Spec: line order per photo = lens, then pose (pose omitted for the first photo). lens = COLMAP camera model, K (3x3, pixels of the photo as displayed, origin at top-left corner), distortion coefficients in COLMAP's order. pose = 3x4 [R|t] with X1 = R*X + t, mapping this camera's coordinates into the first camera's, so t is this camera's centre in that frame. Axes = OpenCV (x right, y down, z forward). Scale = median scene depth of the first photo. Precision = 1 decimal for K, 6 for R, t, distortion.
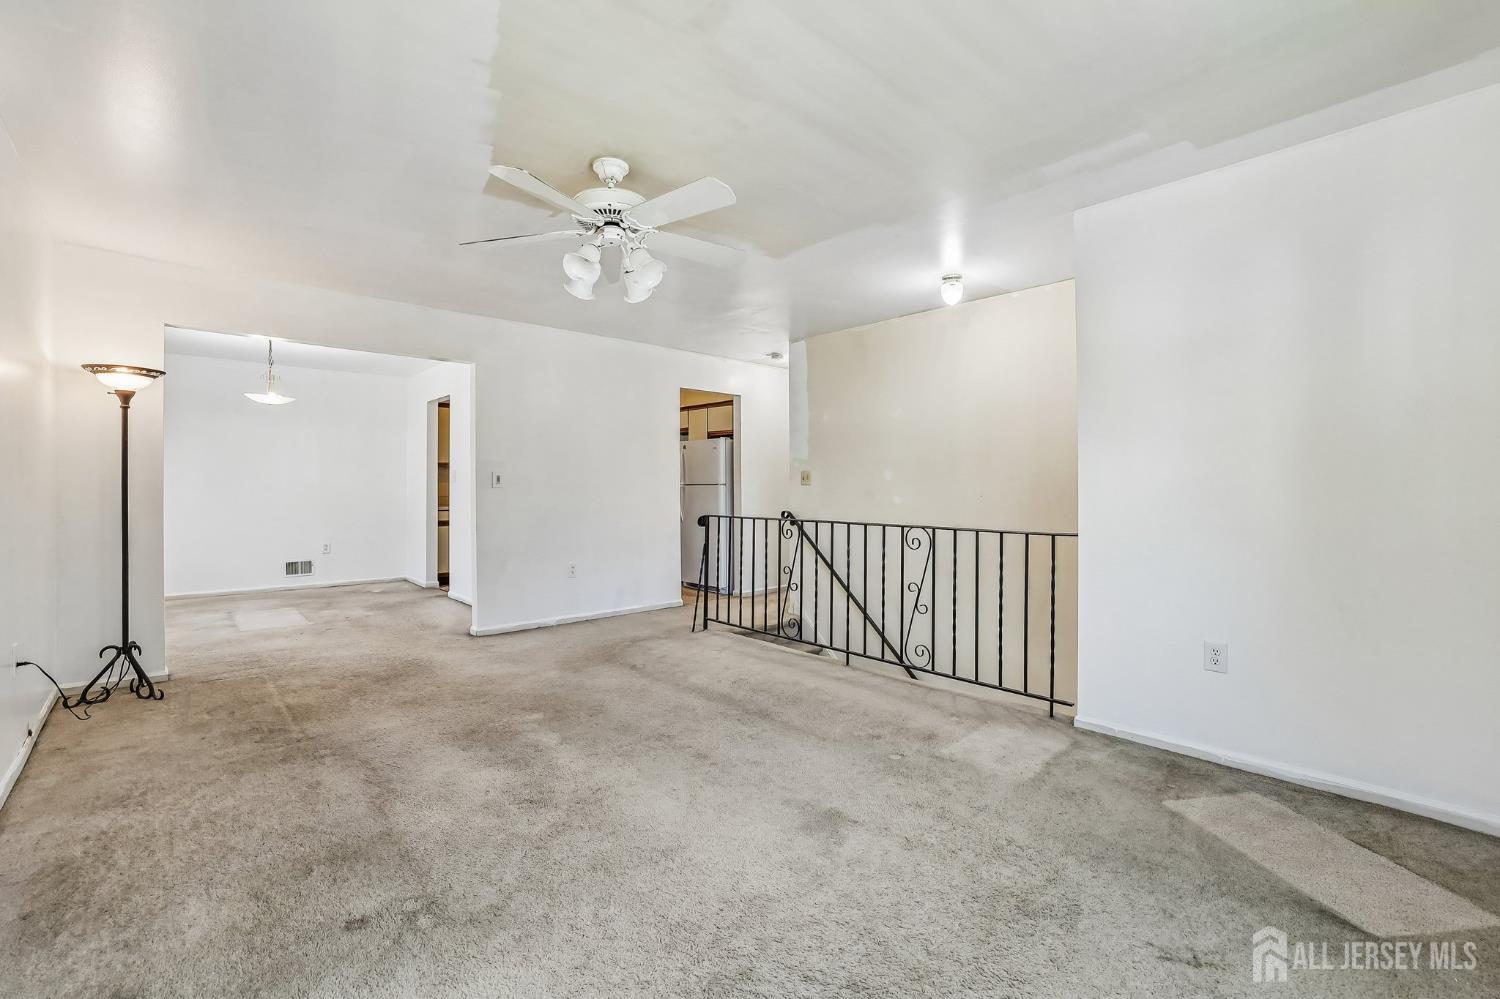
lens RADIAL K [[650.4, 0, 749.6], [0, 650.4, 494.8], [0, 0, 1]] dist [-0.031225, 0.000271]
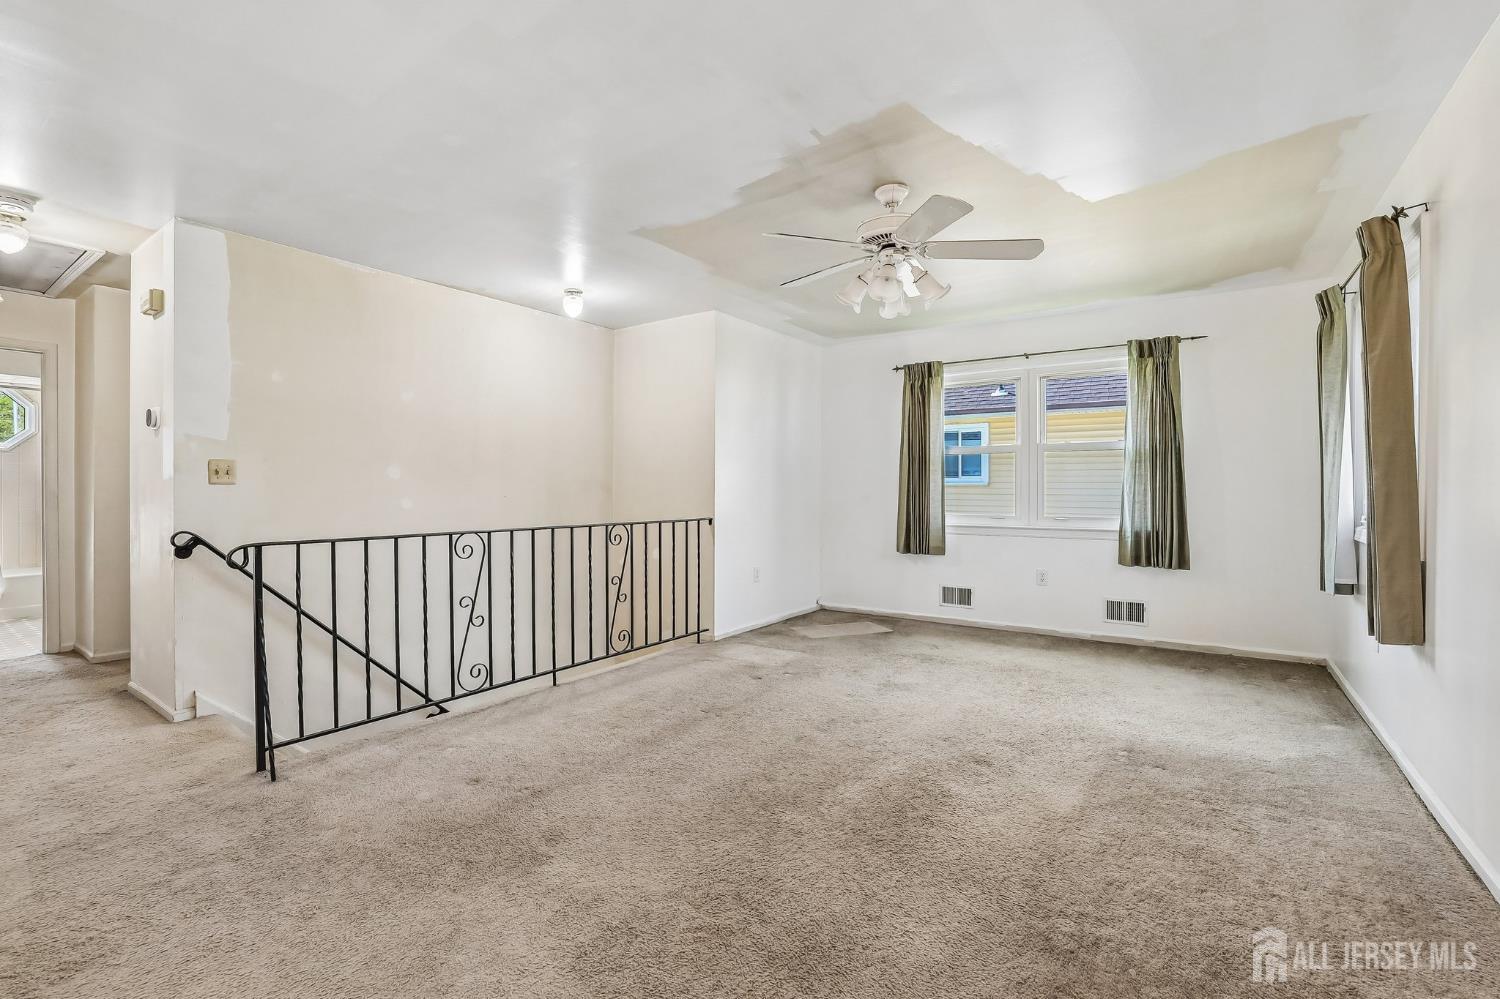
lens RADIAL K [[650.4, 0, 748.5], [0, 650.4, 491.1], [0, 0, 1]] dist [-0.031225, 0.000271]
pose [[-0.206607, -0.004830, 0.978412, -0.756410], [0.013152, 0.999884, 0.007713, -0.009877], [-0.978336, 0.014462, -0.206520, 0.893921]]
